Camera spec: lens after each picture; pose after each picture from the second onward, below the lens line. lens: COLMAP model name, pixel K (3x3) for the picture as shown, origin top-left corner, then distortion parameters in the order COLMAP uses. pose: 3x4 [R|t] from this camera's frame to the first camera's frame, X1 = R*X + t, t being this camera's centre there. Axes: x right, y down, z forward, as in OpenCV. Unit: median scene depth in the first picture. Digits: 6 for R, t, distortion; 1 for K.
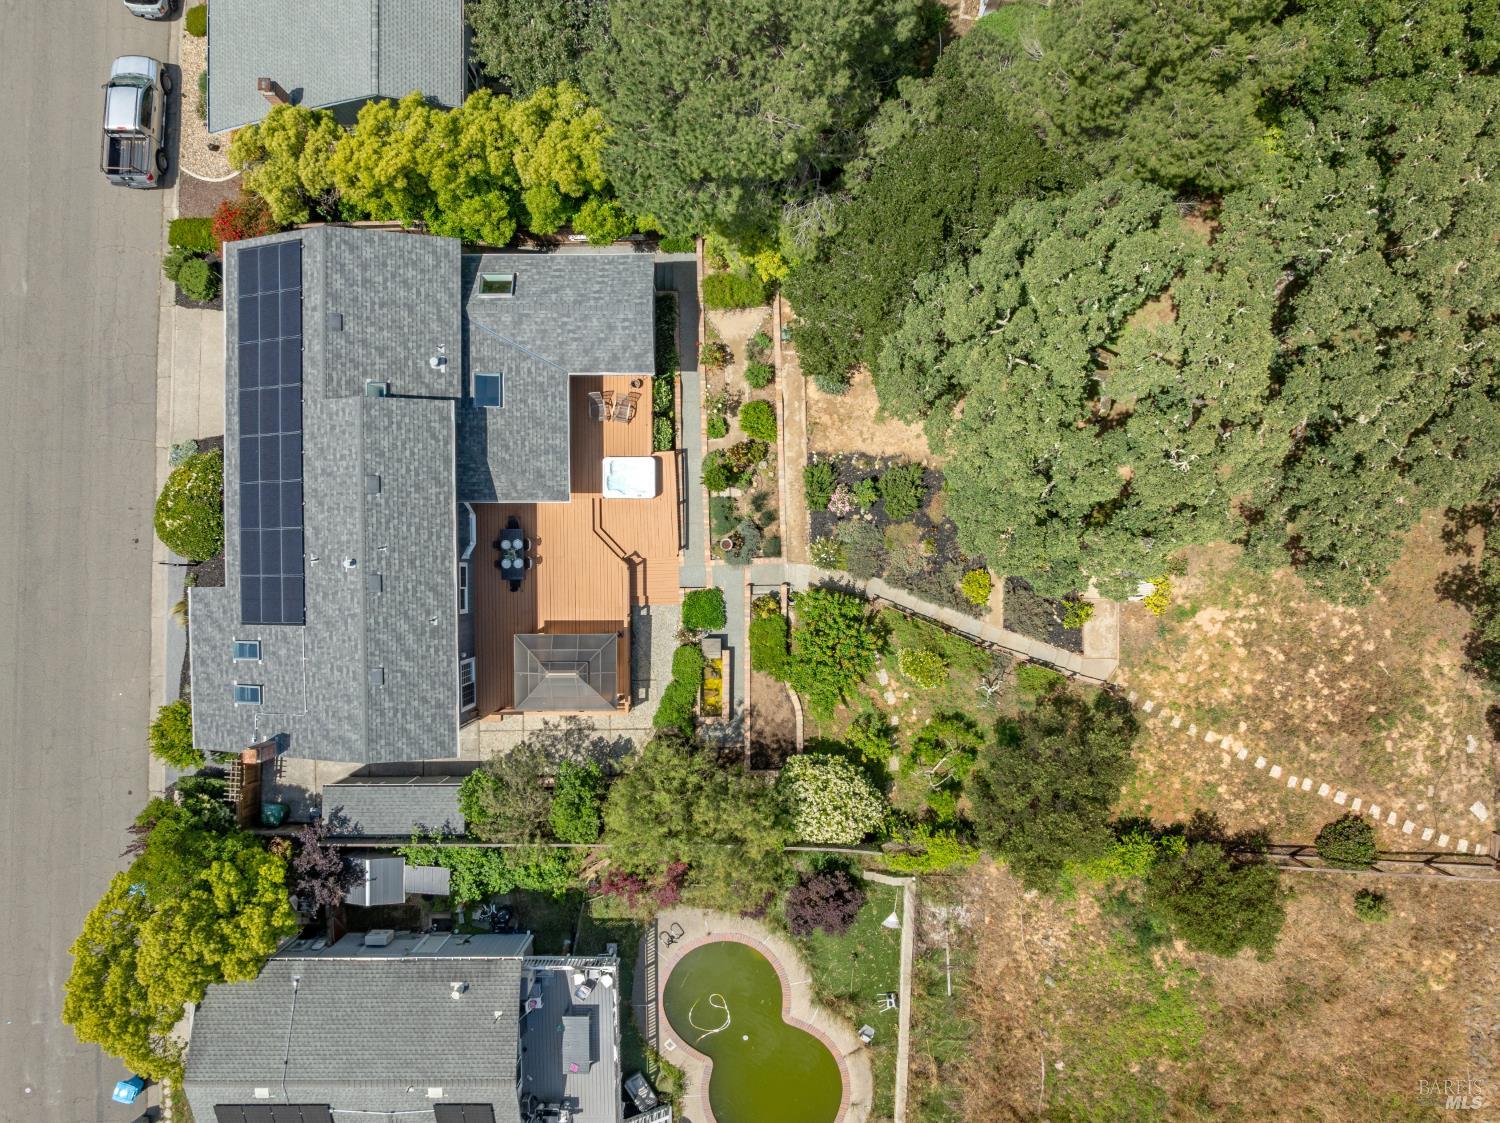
lens RADIAL K [[1049.9, 0, 752.3], [0, 1049.9, 599.6], [0, 0, 1]] dist [-0.037300, -0.000744]
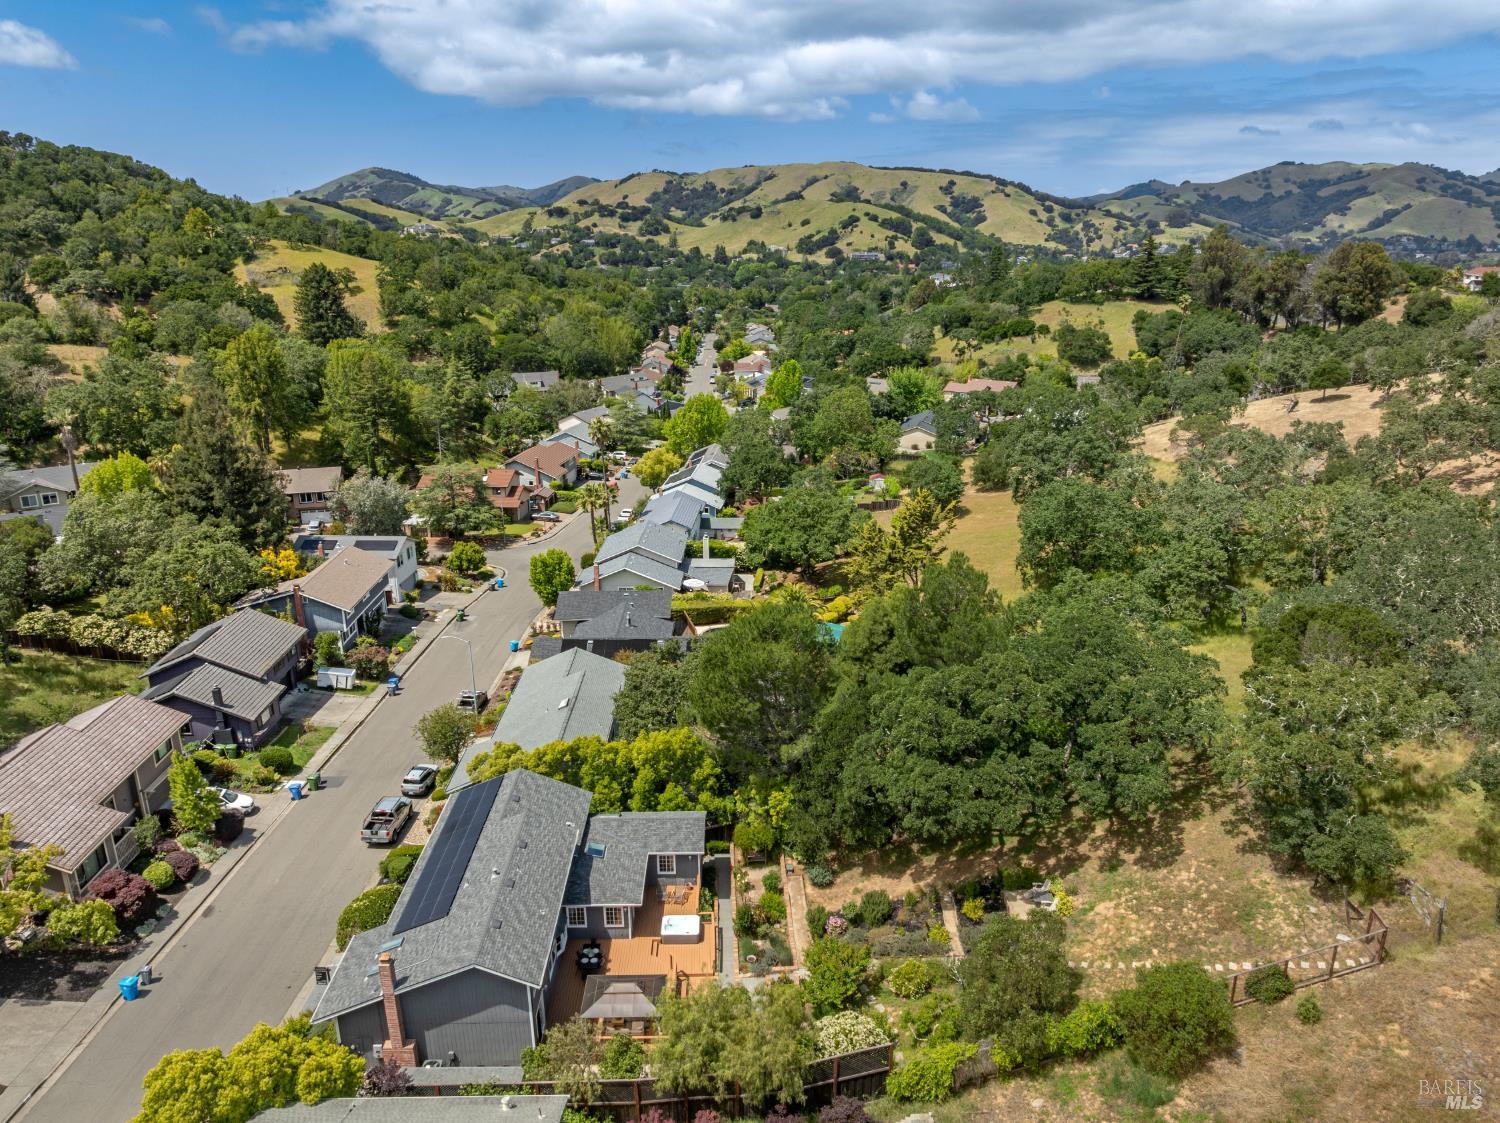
lens RADIAL K [[1049.9, 0, 750.0], [0, 1049.9, 554.9], [0, 0, 1]] dist [-0.037300, -0.000744]
pose [[0.999877, -0.015004, 0.004642, -0.024951], [0.008643, 0.278903, -0.960280, 1.068870], [0.013113, 0.960202, 0.278999, 0.144825]]
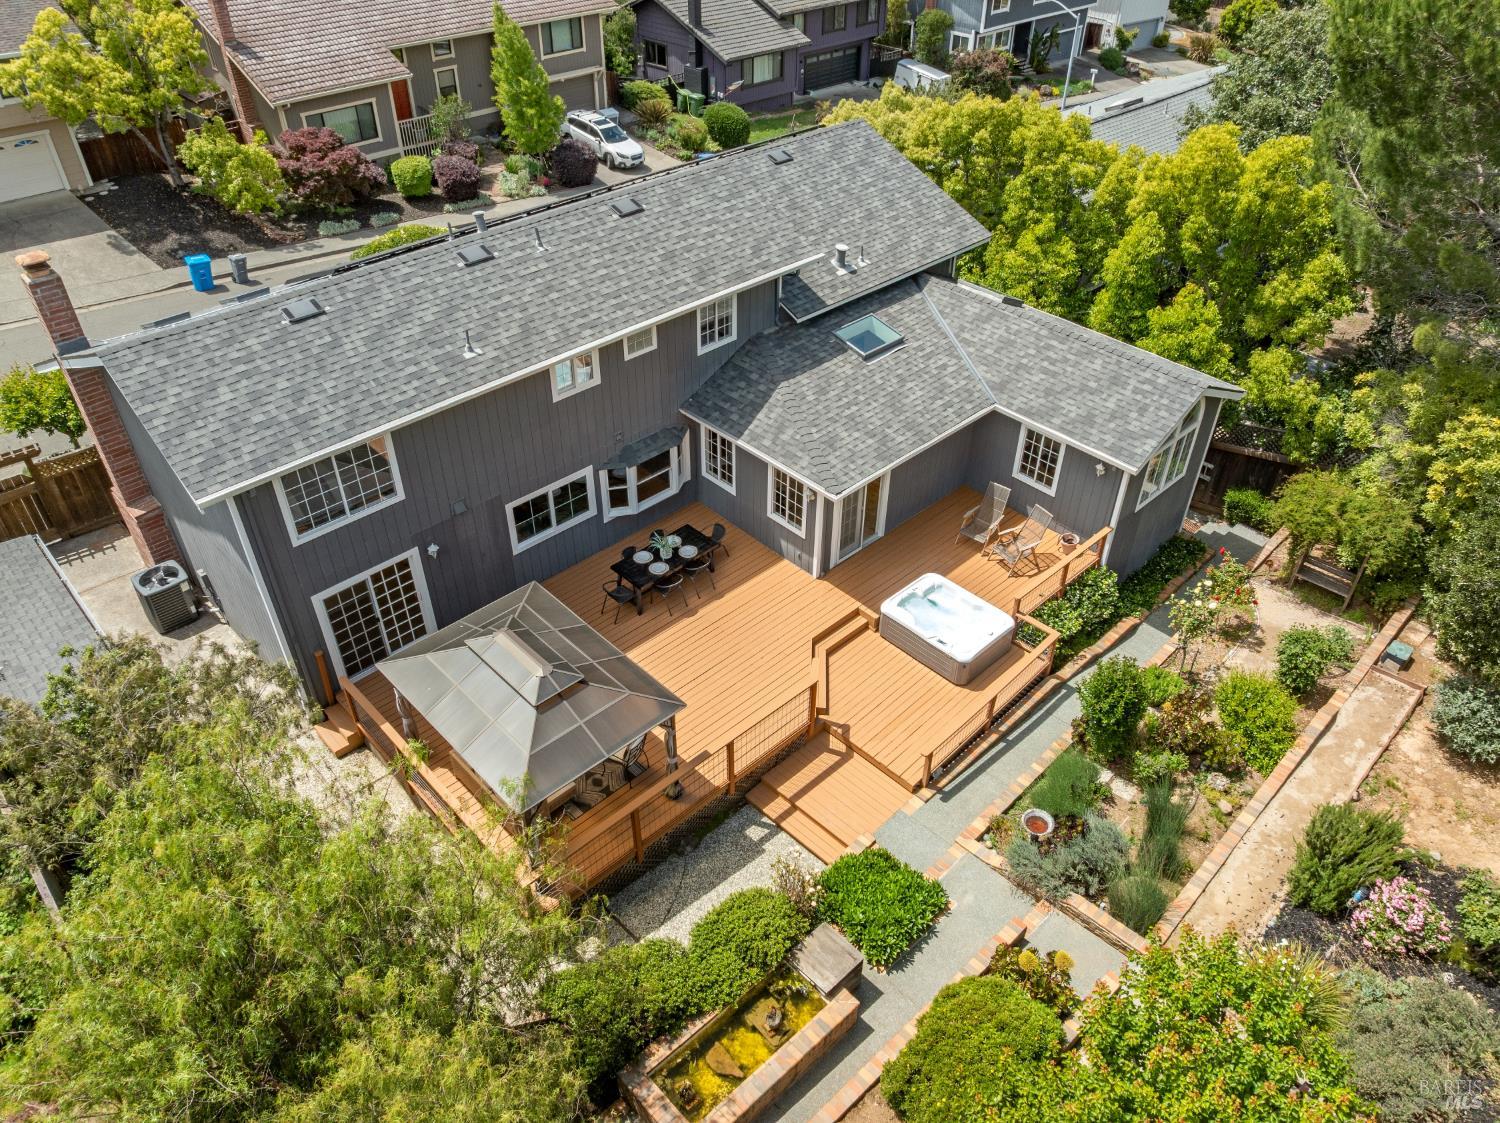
lens RADIAL K [[1049.9, 0, 754.1], [0, 1049.9, 560.9], [0, 0, 1]] dist [-0.037300, -0.000744]
pose [[0.687948, 0.453266, -0.566814, 0.077656], [-0.725438, 0.406182, -0.555658, 0.197434], [-0.021632, 0.793452, 0.608248, 0.691889]]
